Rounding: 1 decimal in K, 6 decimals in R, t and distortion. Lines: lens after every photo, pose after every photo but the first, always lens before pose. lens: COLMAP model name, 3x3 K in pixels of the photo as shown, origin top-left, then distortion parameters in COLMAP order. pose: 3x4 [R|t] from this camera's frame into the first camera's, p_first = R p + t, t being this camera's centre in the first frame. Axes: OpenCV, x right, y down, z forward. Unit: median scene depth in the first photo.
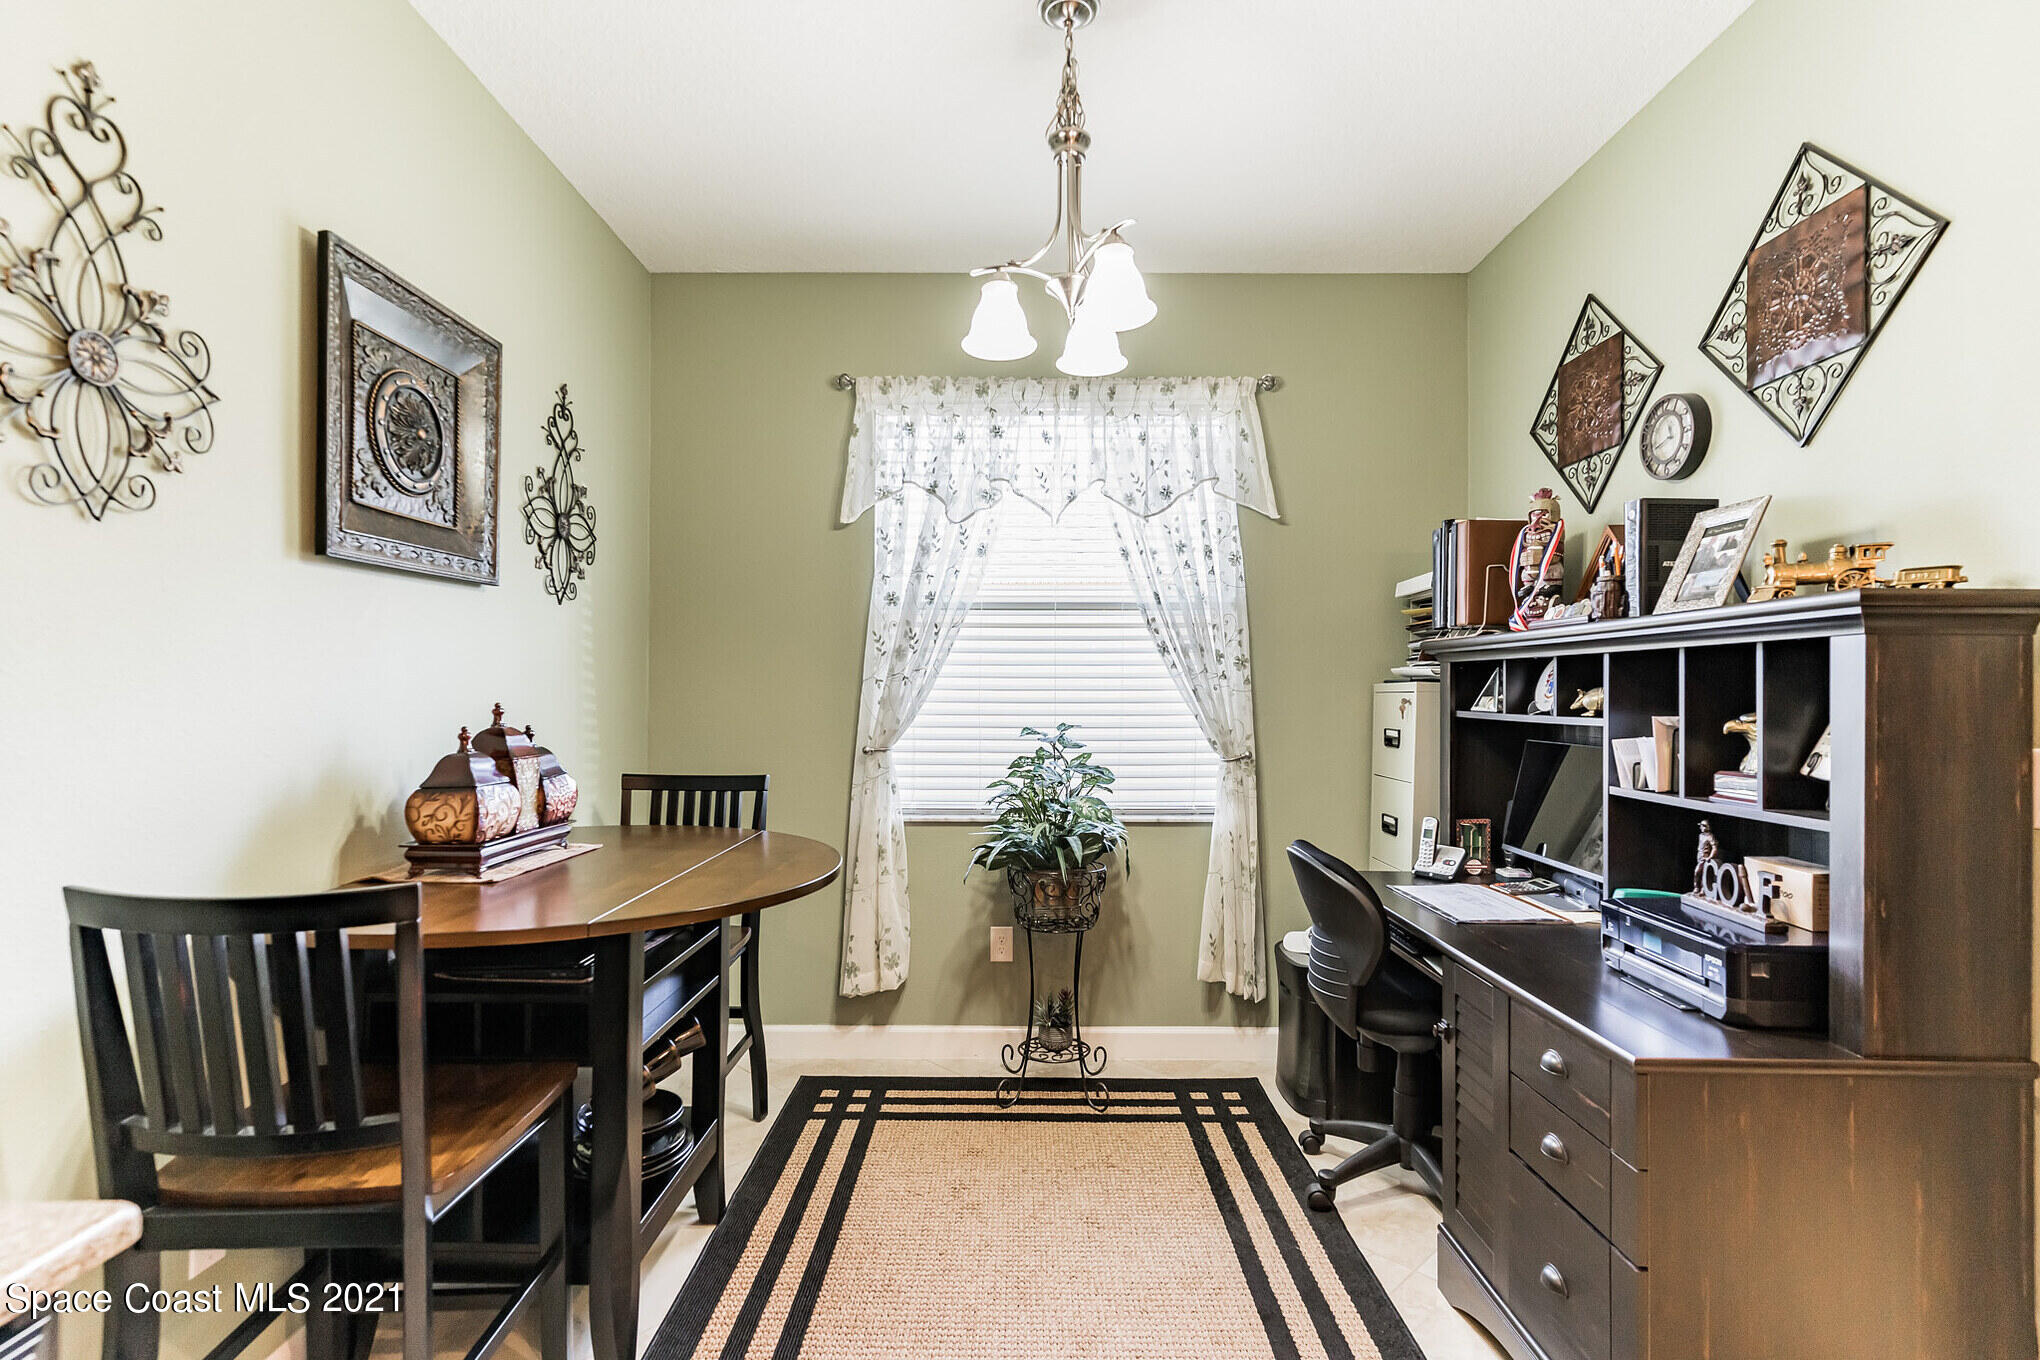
lens RADIAL K [[988.3, 0, 1042.9], [0, 988.3, 671.5], [0, 0, 1]] dist [0.003081, -0.000783]
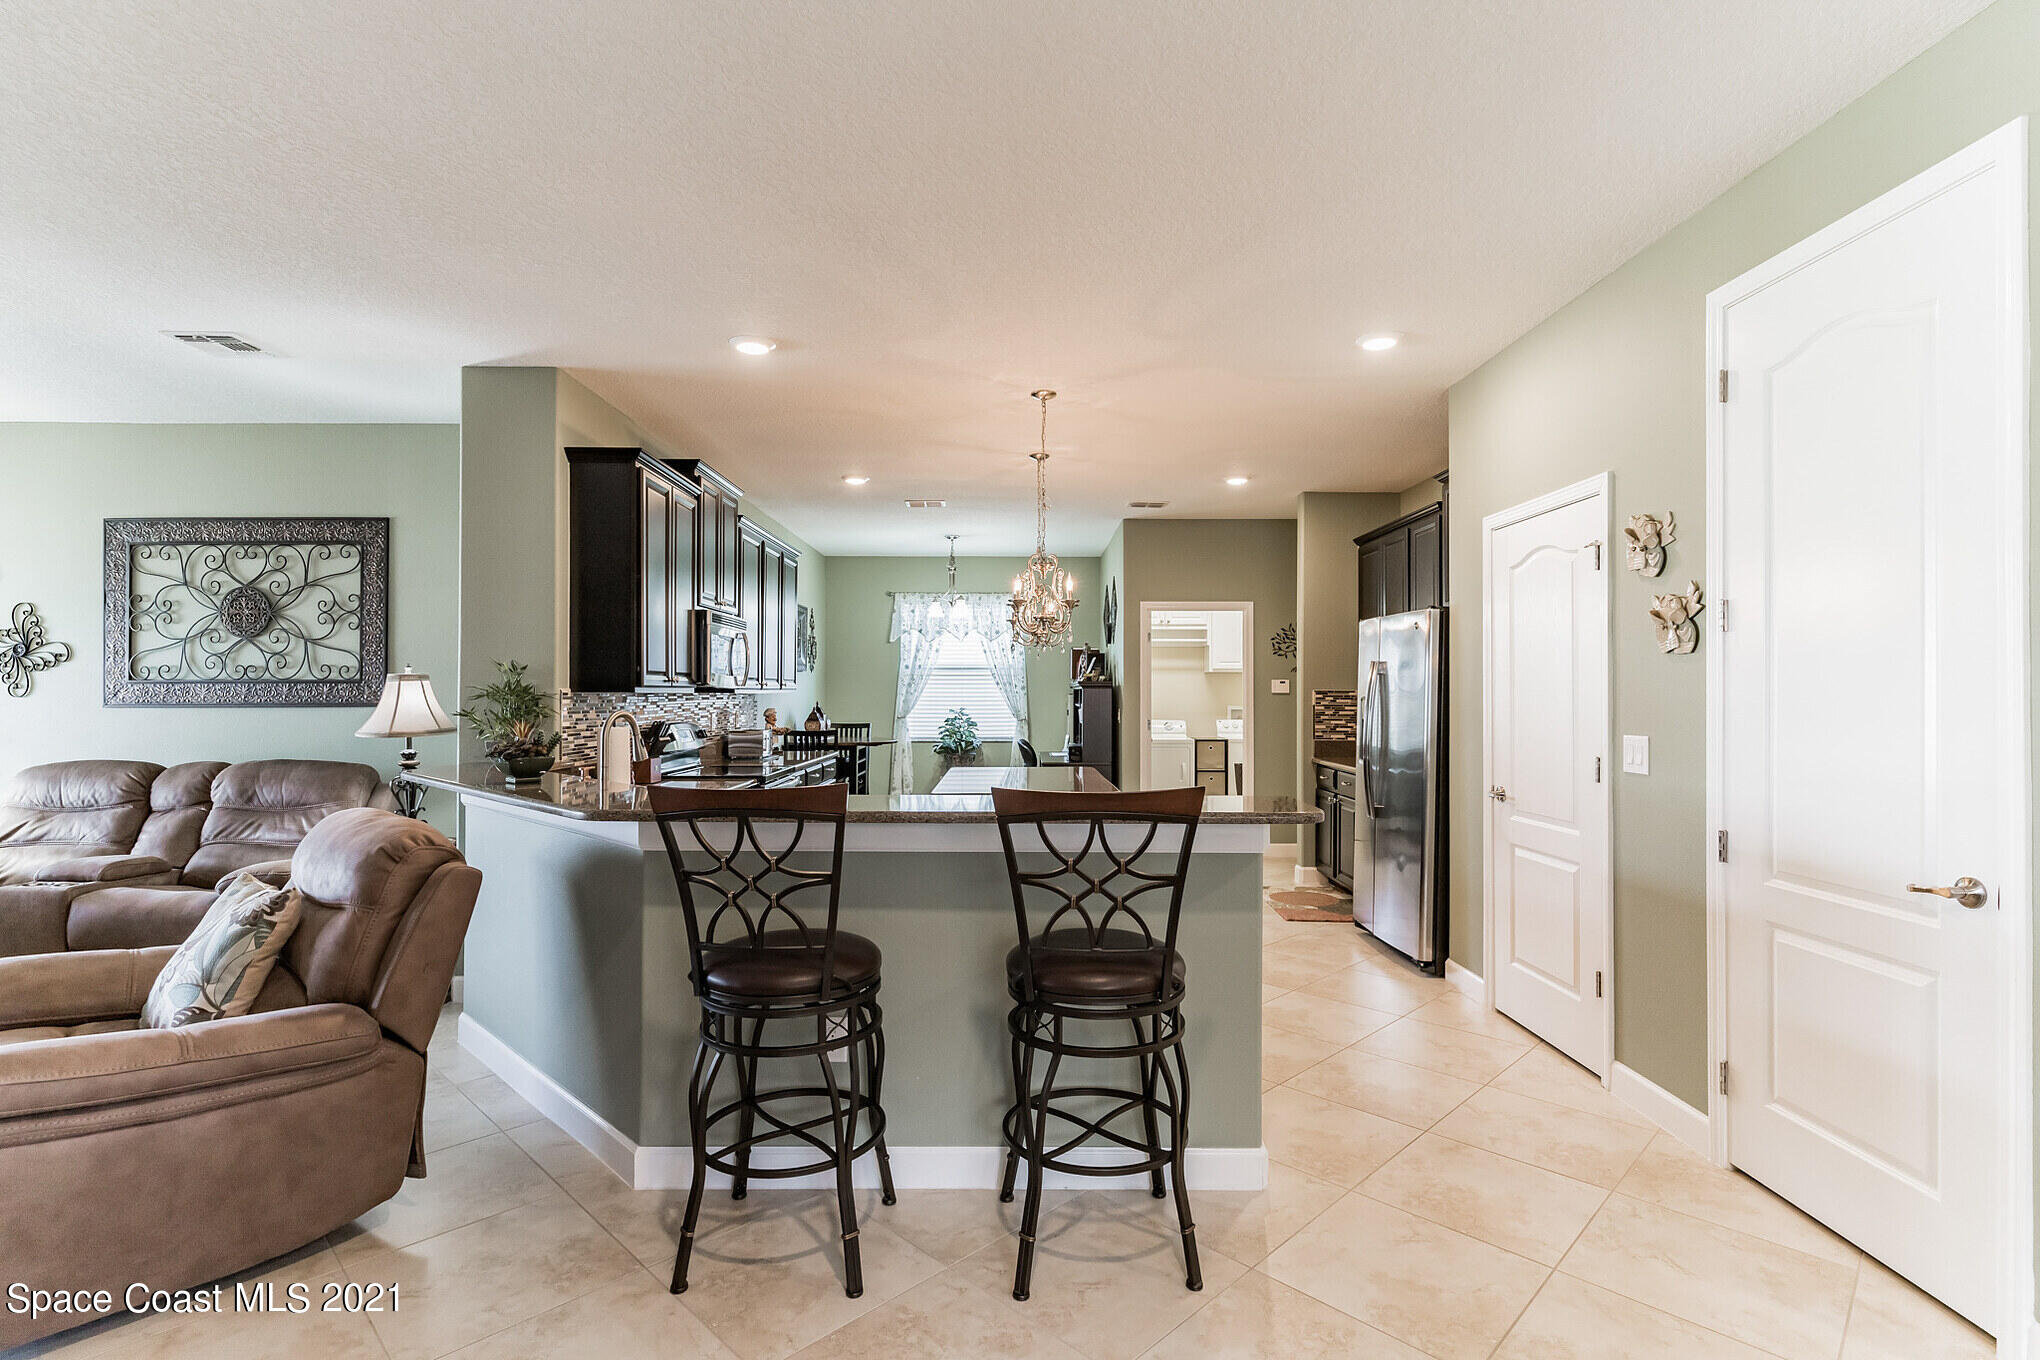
lens RADIAL K [[988.3, 0, 1019.6], [0, 988.3, 669.3], [0, 0, 1]] dist [0.003081, -0.000783]
pose [[0.999998, -0.000262, -0.001806, 0.196047], [0.000249, 0.999976, -0.006976, -0.045957], [0.001808, 0.006976, 0.999974, -2.007310]]
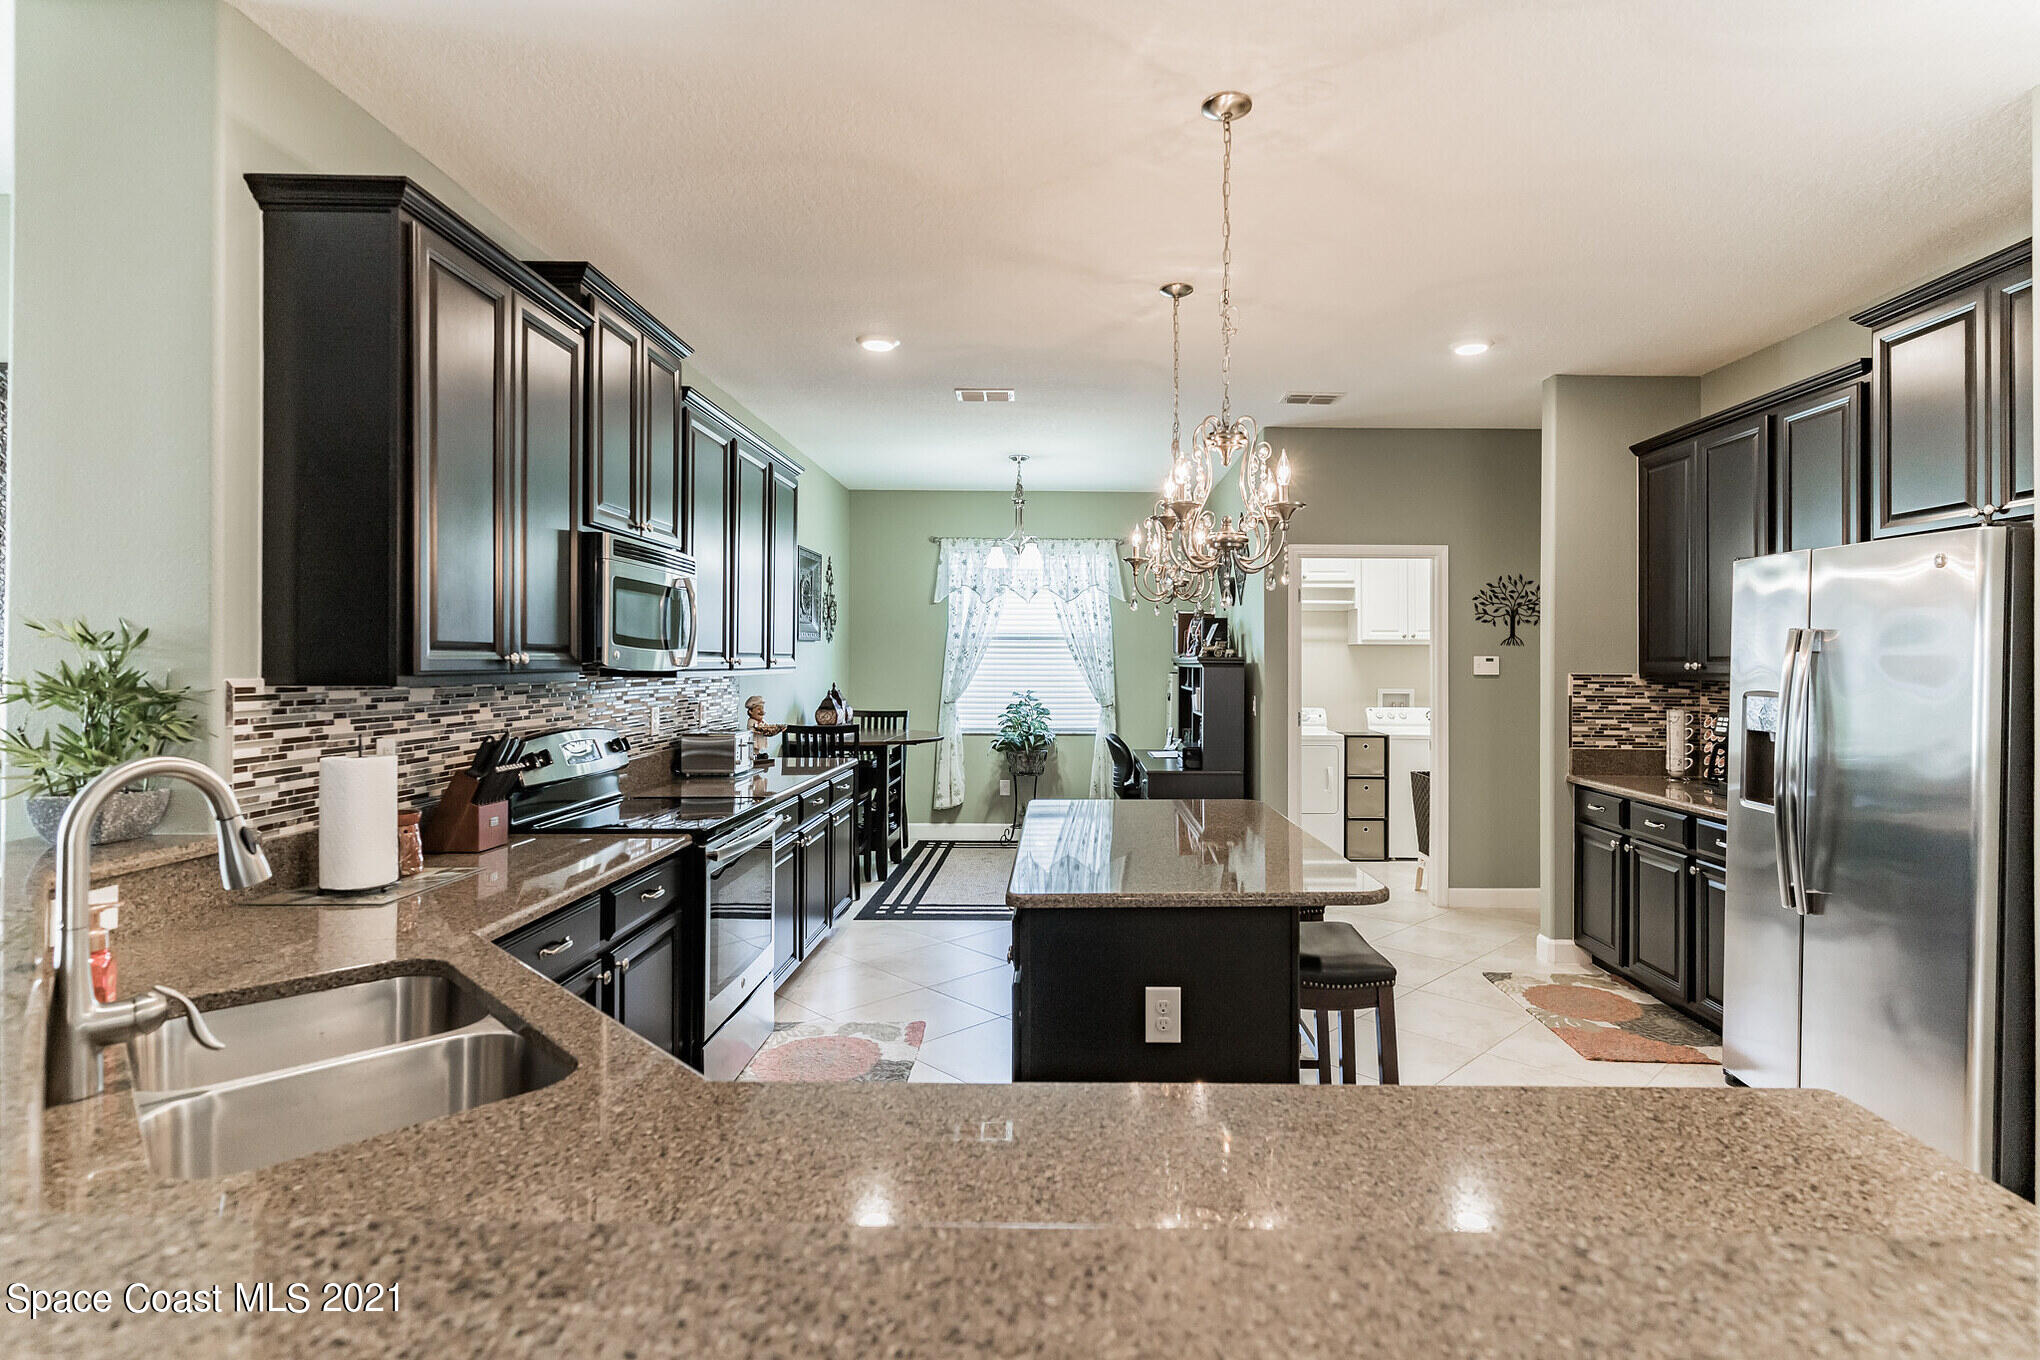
lens RADIAL K [[988.3, 0, 1064.7], [0, 988.3, 655.0], [0, 0, 1]] dist [0.003081, -0.000783]
pose [[0.999979, 0.003269, -0.005640, 0.112166], [-0.003215, 0.999949, 0.009598, -0.052697], [0.005671, -0.009580, 0.999938, -1.310016]]
